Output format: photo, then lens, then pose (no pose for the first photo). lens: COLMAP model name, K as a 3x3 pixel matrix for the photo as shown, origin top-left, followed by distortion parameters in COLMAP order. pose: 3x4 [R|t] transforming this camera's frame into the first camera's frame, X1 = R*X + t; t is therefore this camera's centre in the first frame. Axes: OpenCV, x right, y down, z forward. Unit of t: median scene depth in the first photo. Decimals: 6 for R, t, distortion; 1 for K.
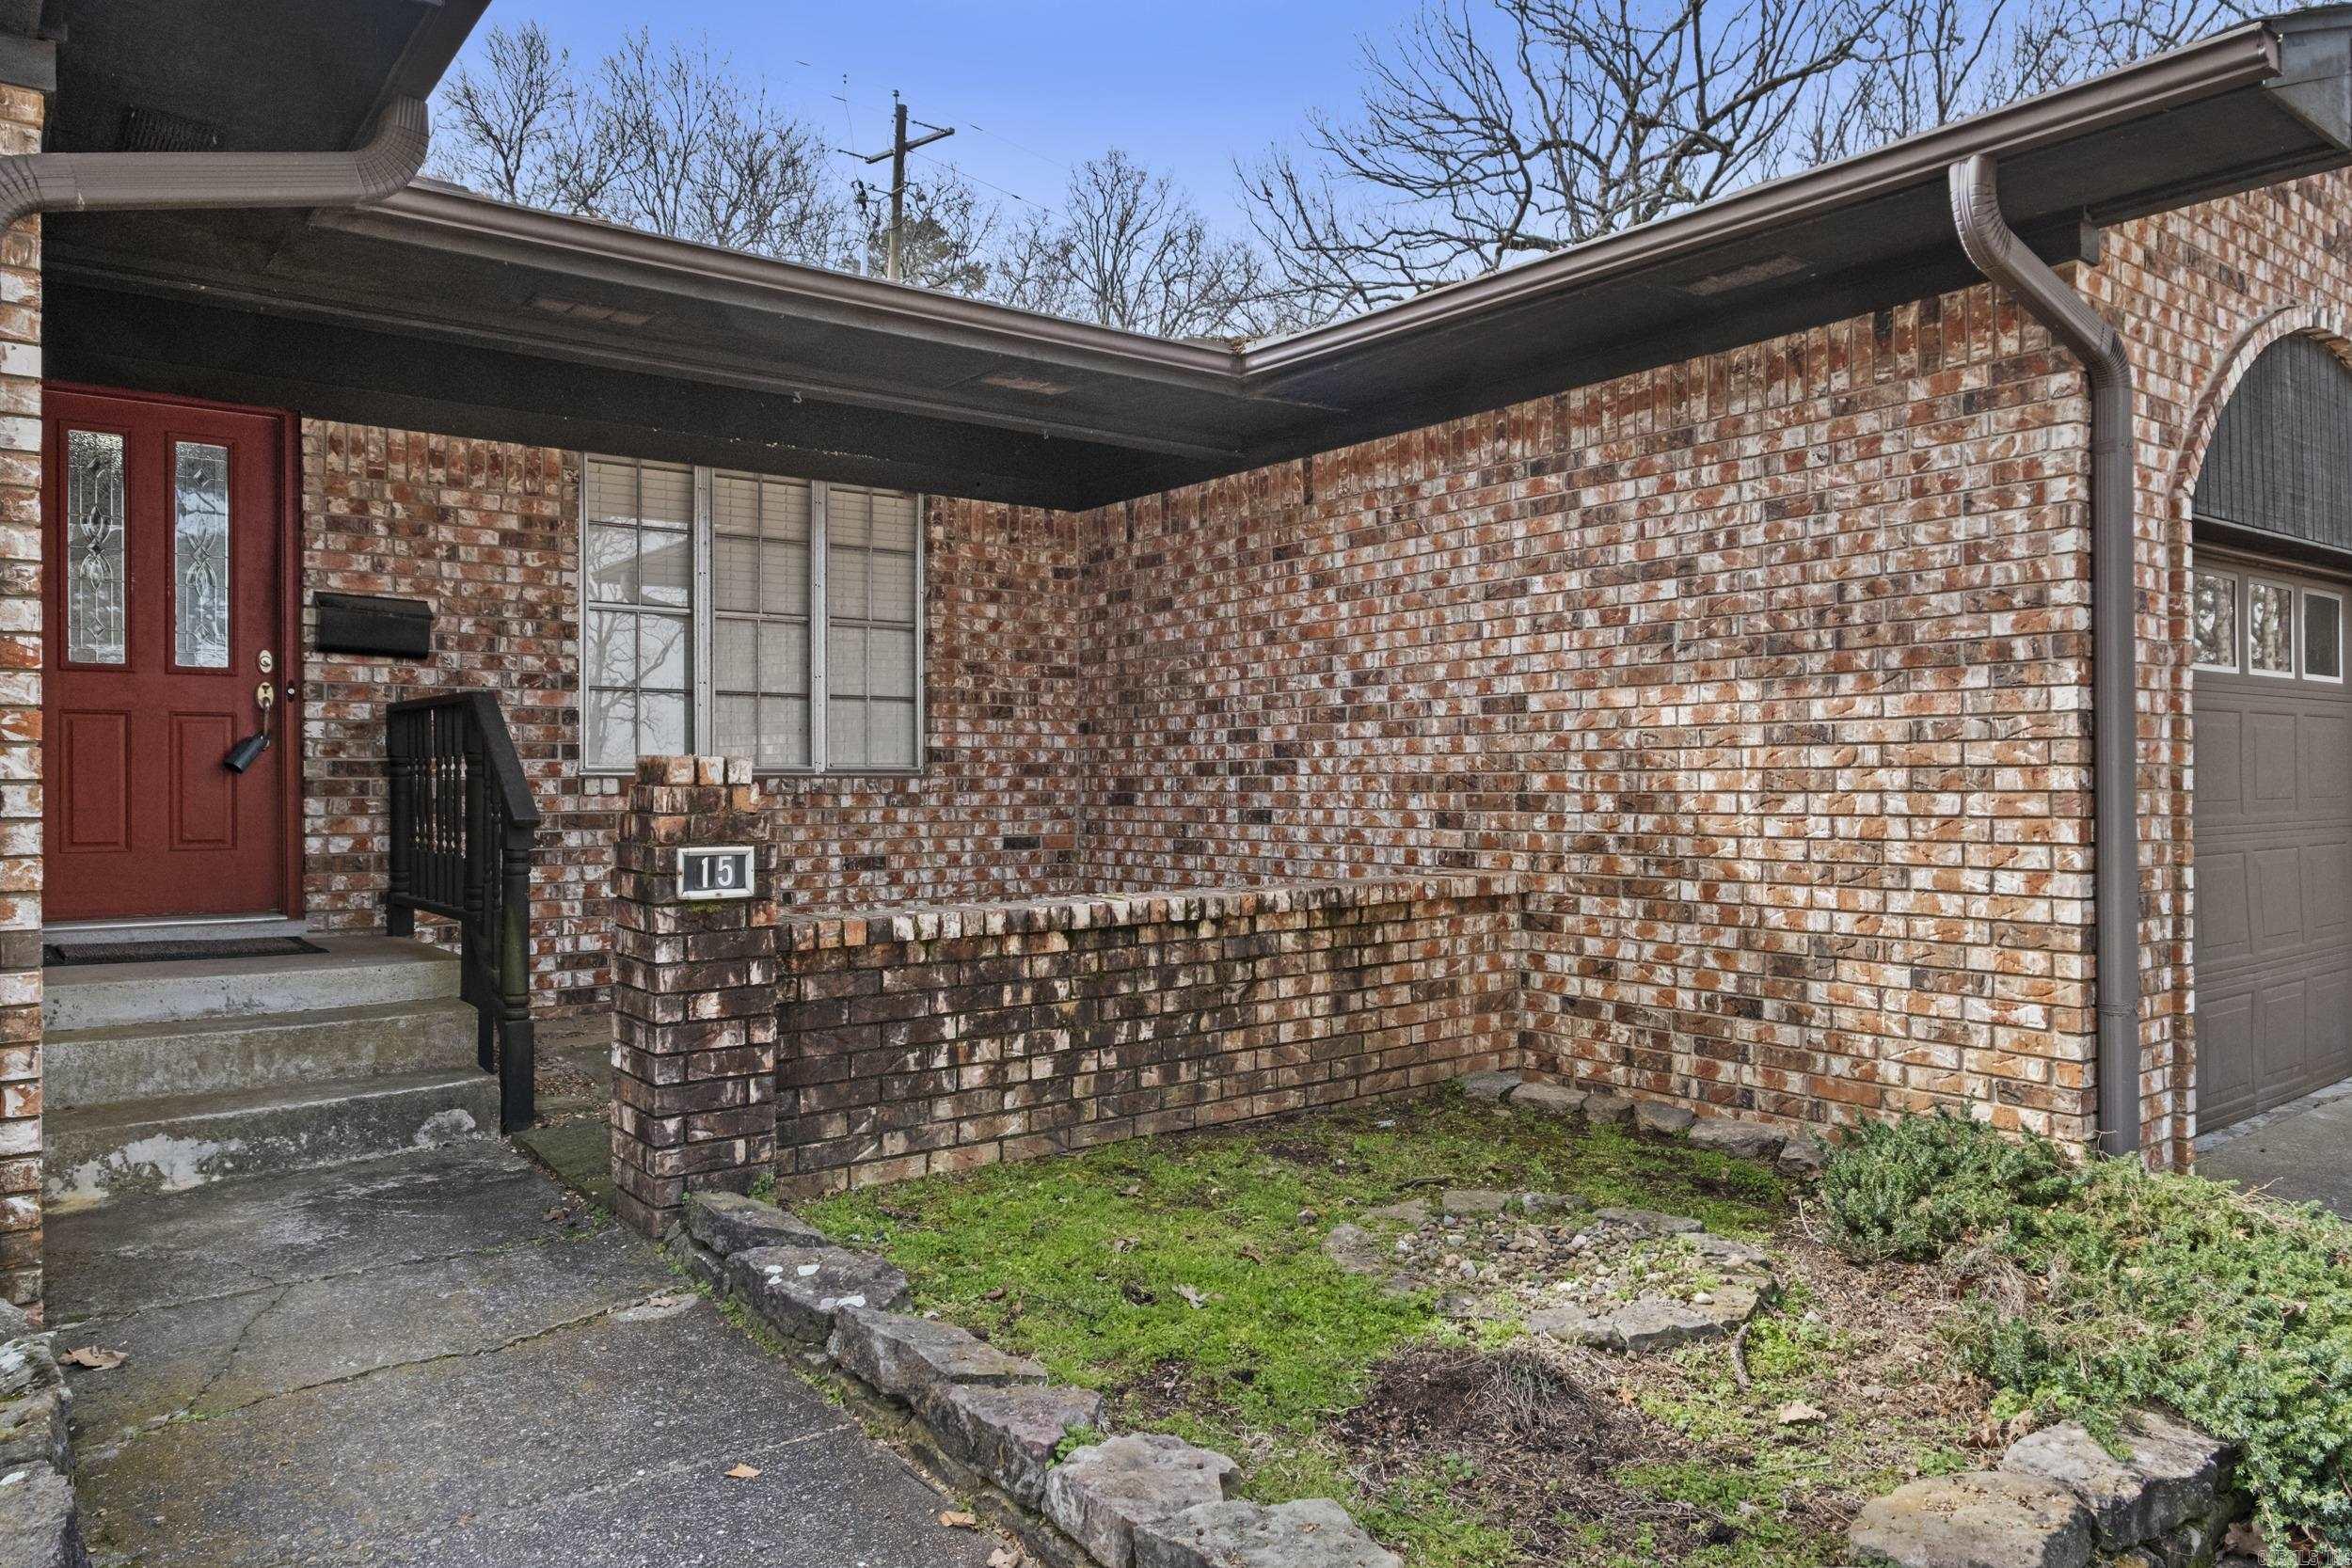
lens RADIAL K [[1571.7, 0, 1175.8], [0, 1571.7, 785.7], [0, 0, 1]] dist [0.038954, -0.000484]
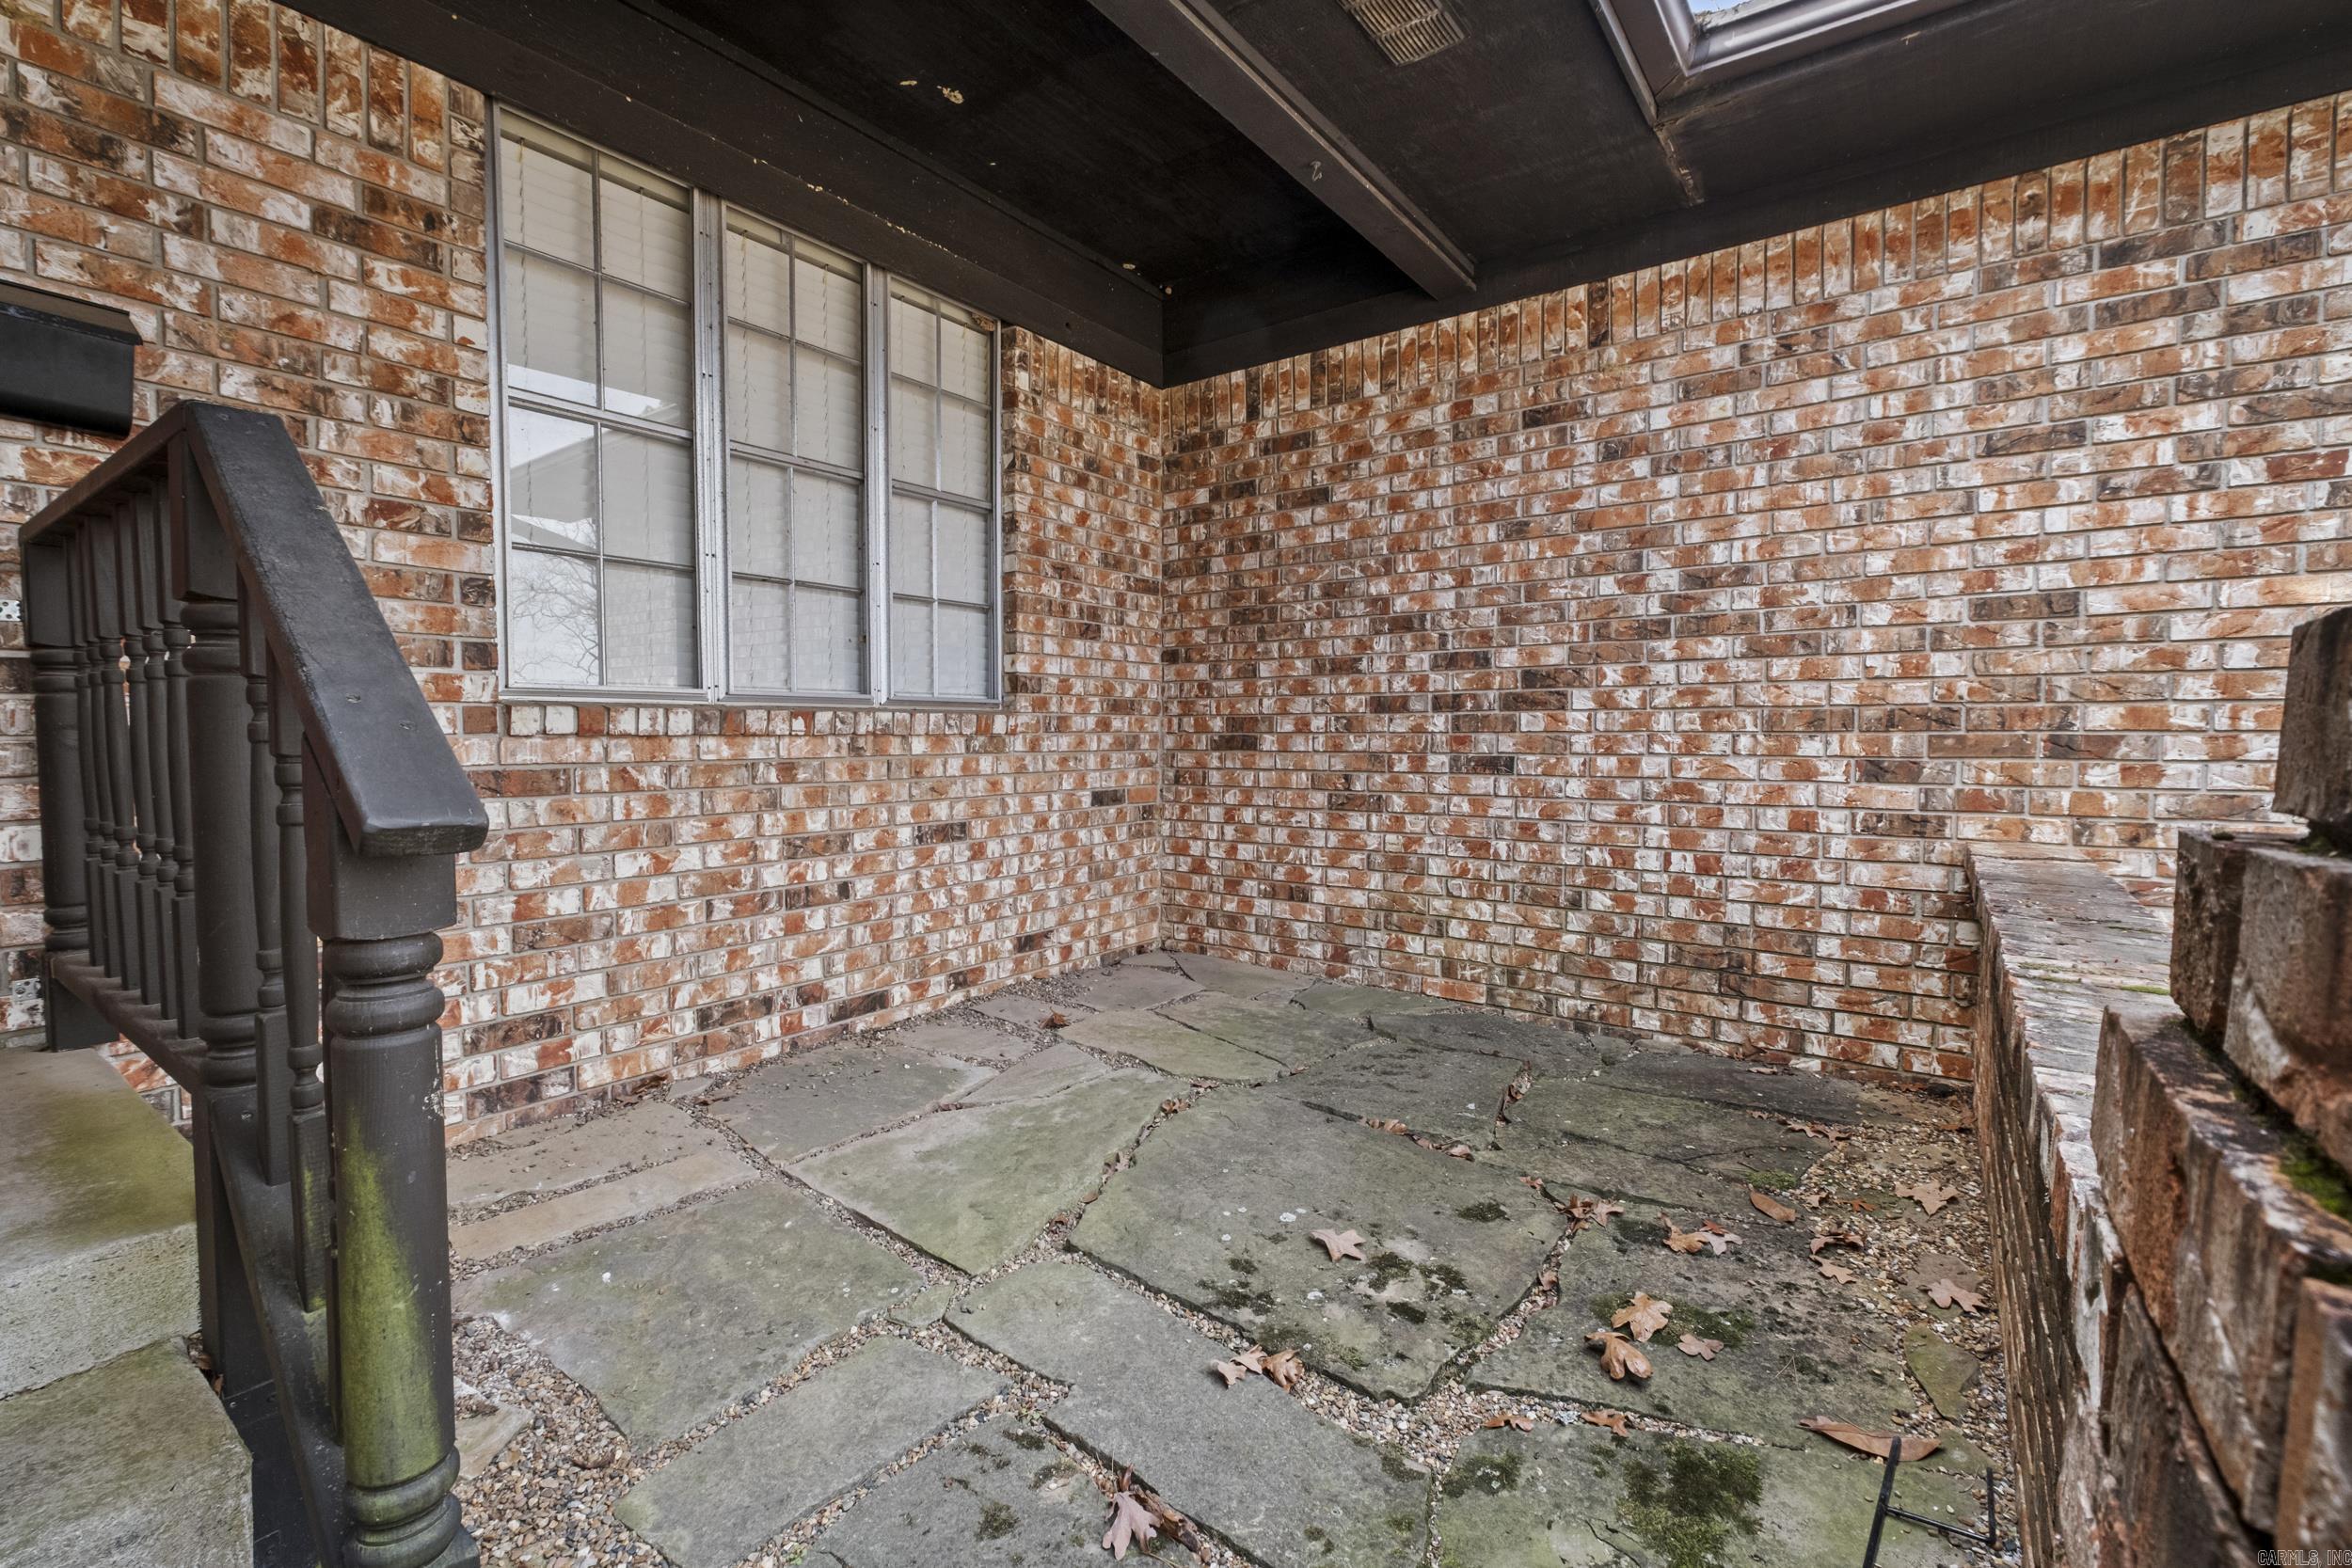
lens RADIAL K [[1023.5, 0, 1175.1], [0, 1023.5, 778.5], [0, 0, 1]] dist [0.006179, -0.002243]
pose [[0.961983, -0.010446, 0.272910, -0.248036], [-0.001572, 0.999040, 0.043782, 0.004854], [-0.273106, -0.042547, 0.961043, 0.589653]]
